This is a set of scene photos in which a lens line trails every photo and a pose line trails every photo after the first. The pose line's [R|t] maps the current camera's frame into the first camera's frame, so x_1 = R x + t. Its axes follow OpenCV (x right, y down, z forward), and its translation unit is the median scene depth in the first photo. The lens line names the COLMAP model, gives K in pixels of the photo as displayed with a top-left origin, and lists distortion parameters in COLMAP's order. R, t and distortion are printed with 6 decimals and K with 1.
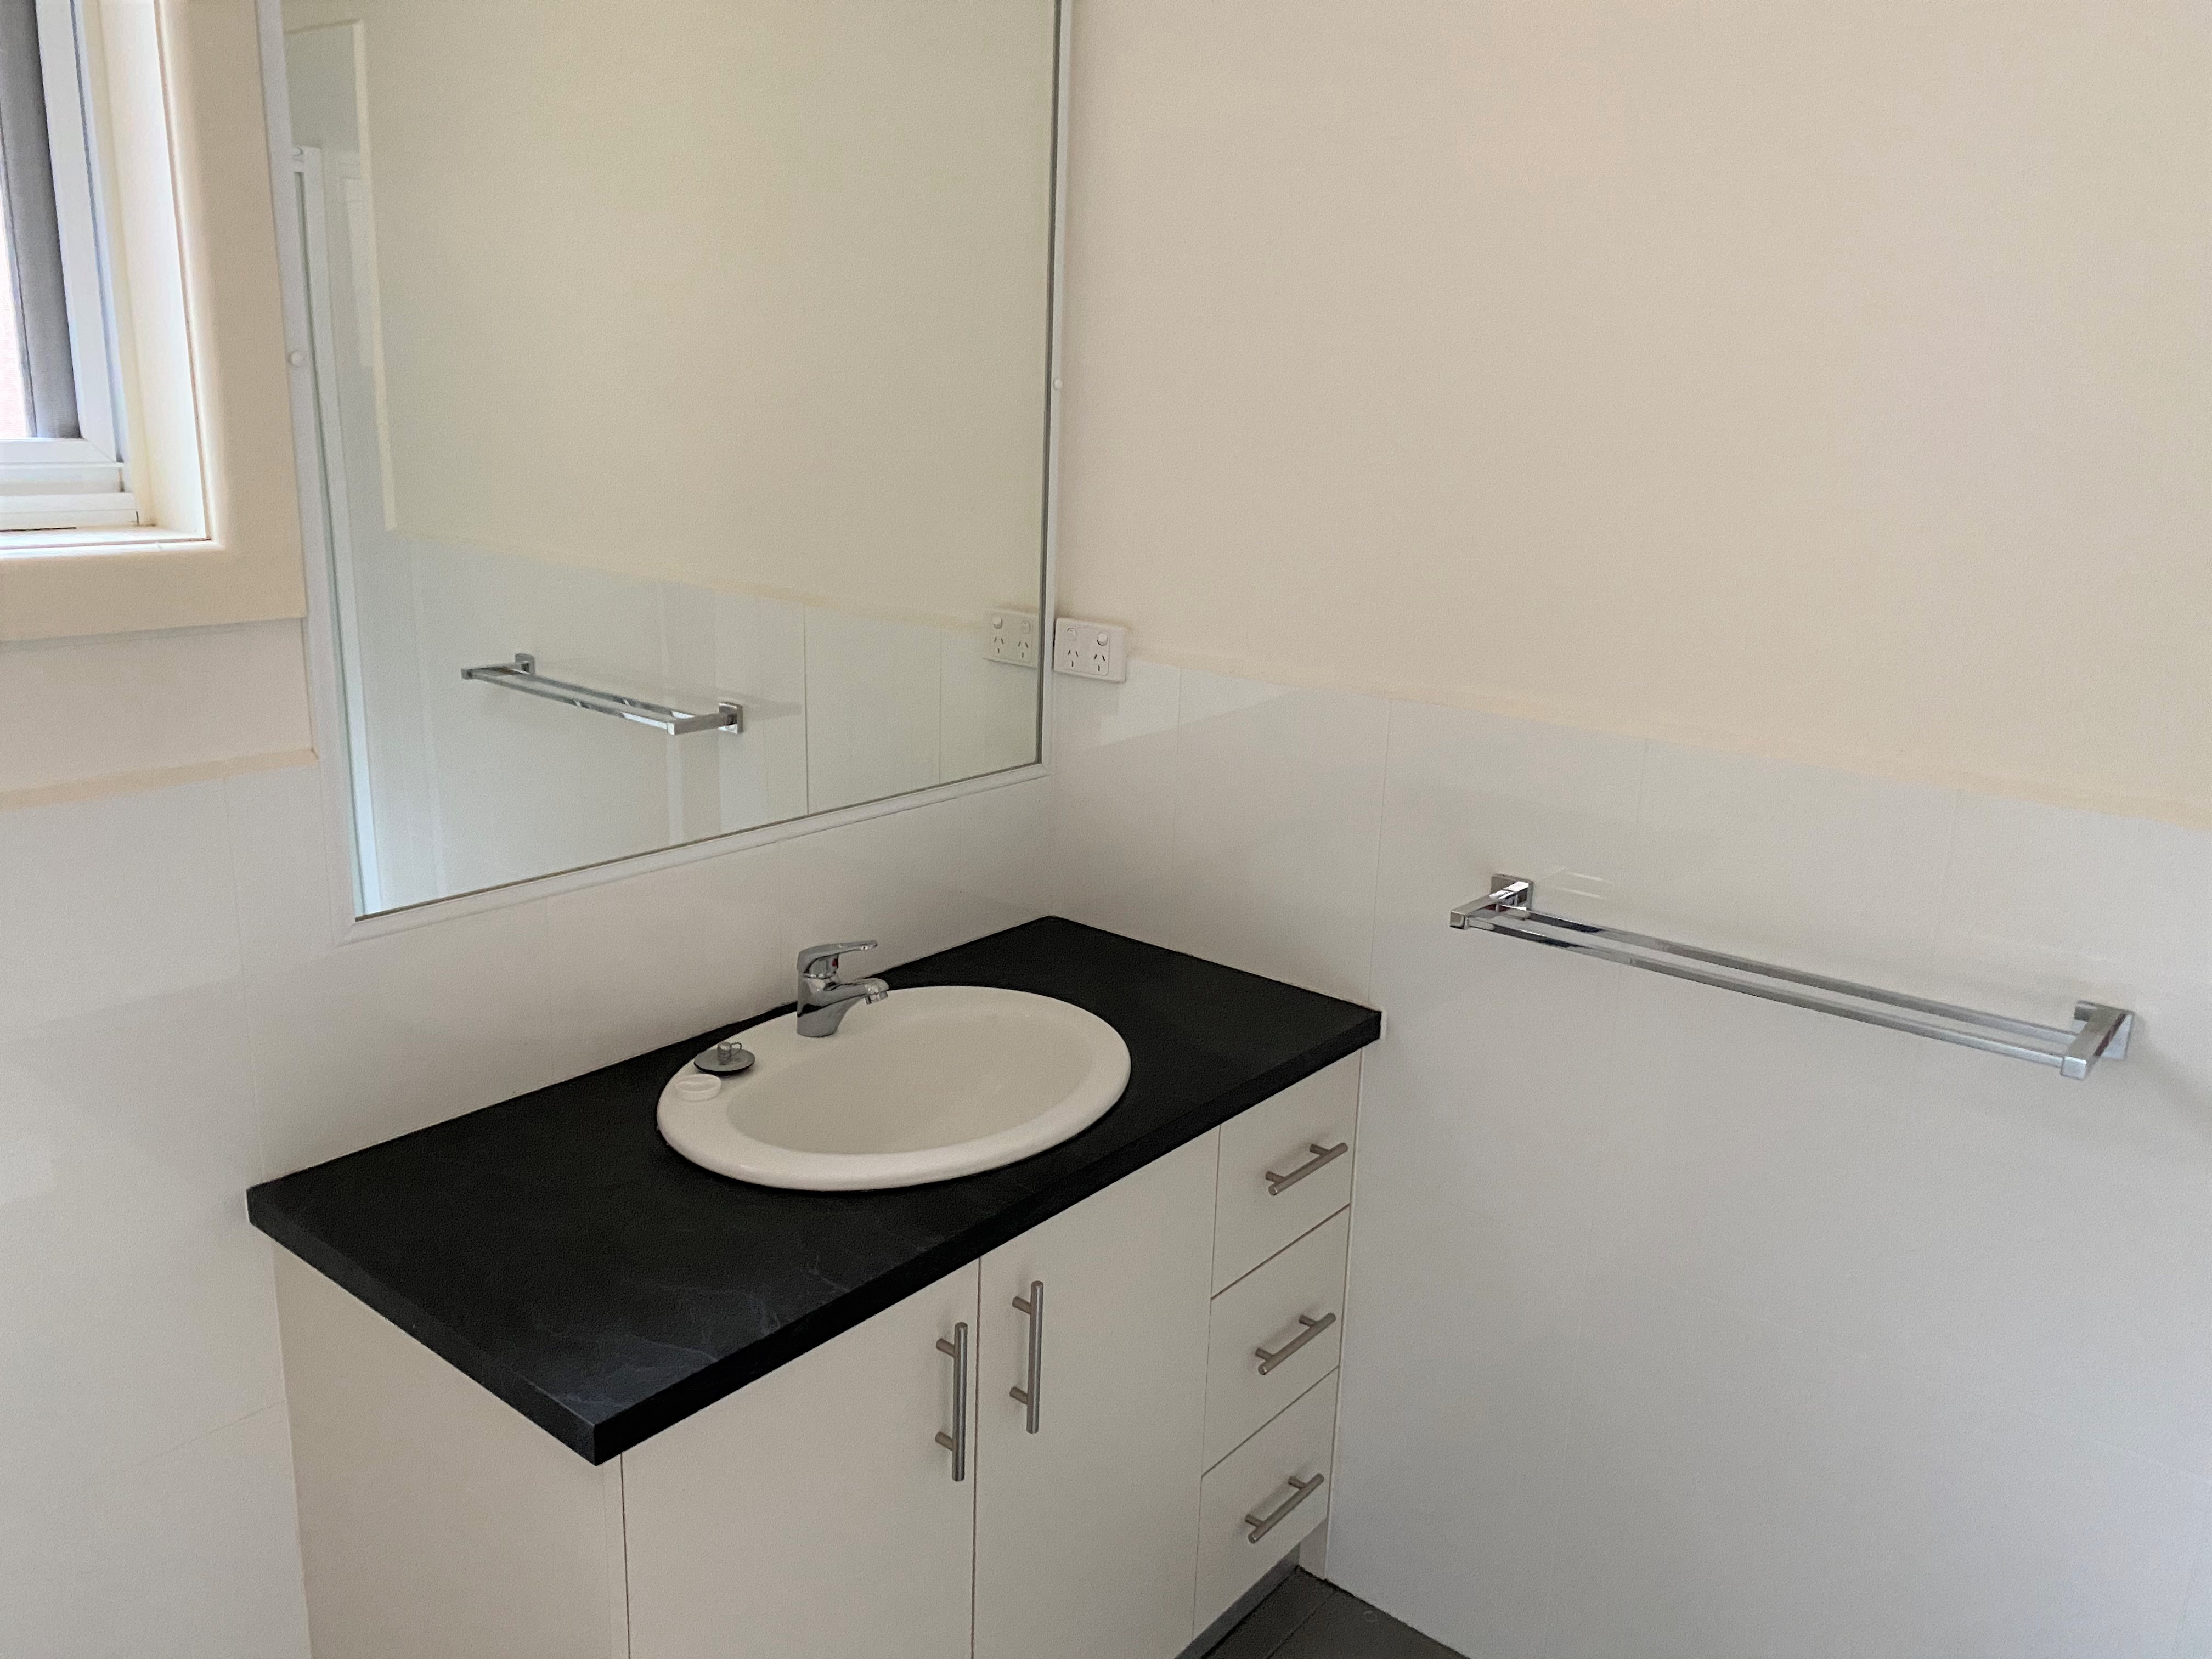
lens RADIAL K [[1656.2, 0, 1106.0], [0, 1656.2, 829.5], [0, 0, 1]] dist [0.032056, -0.000201]
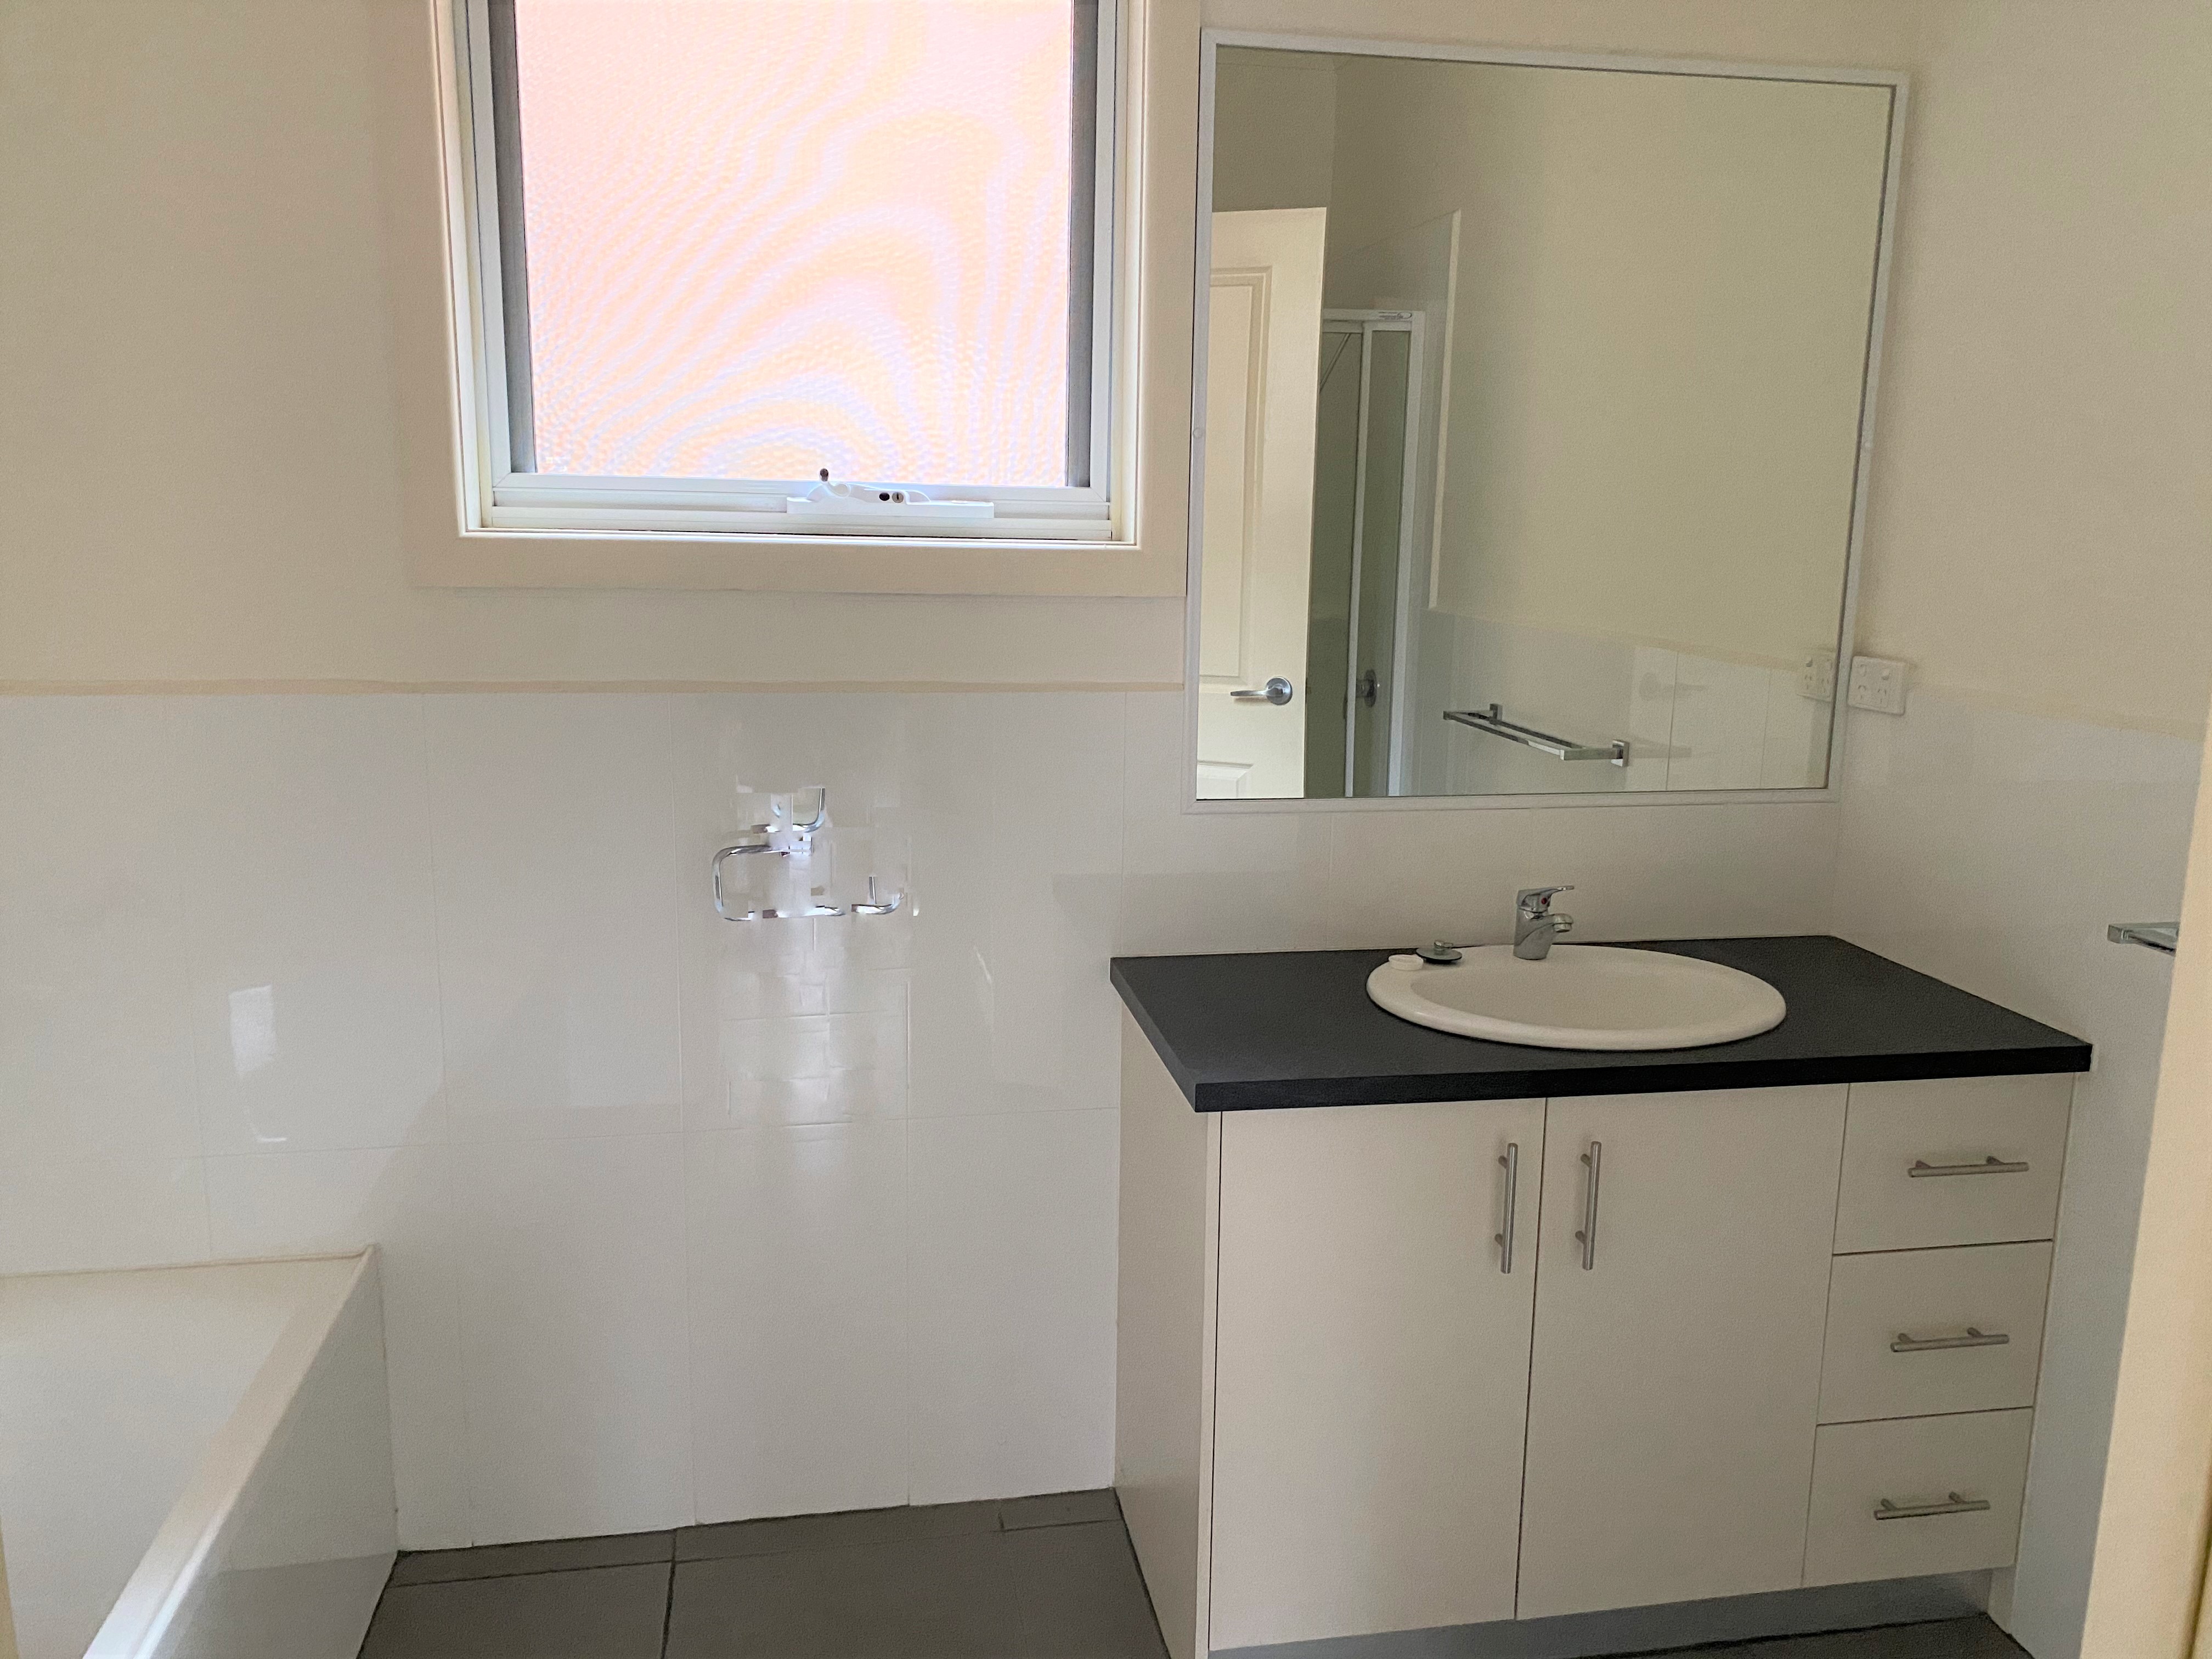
lens RADIAL K [[1685.4, 0, 1106.0], [0, 1685.4, 829.5], [0, 0, 1]] dist [0.005966, -0.098967]
pose [[0.771916, 0.096728, -0.628322, 0.305954], [-0.149137, 0.988328, -0.031070, 0.095735], [0.617983, 0.117689, 0.777332, -0.155197]]
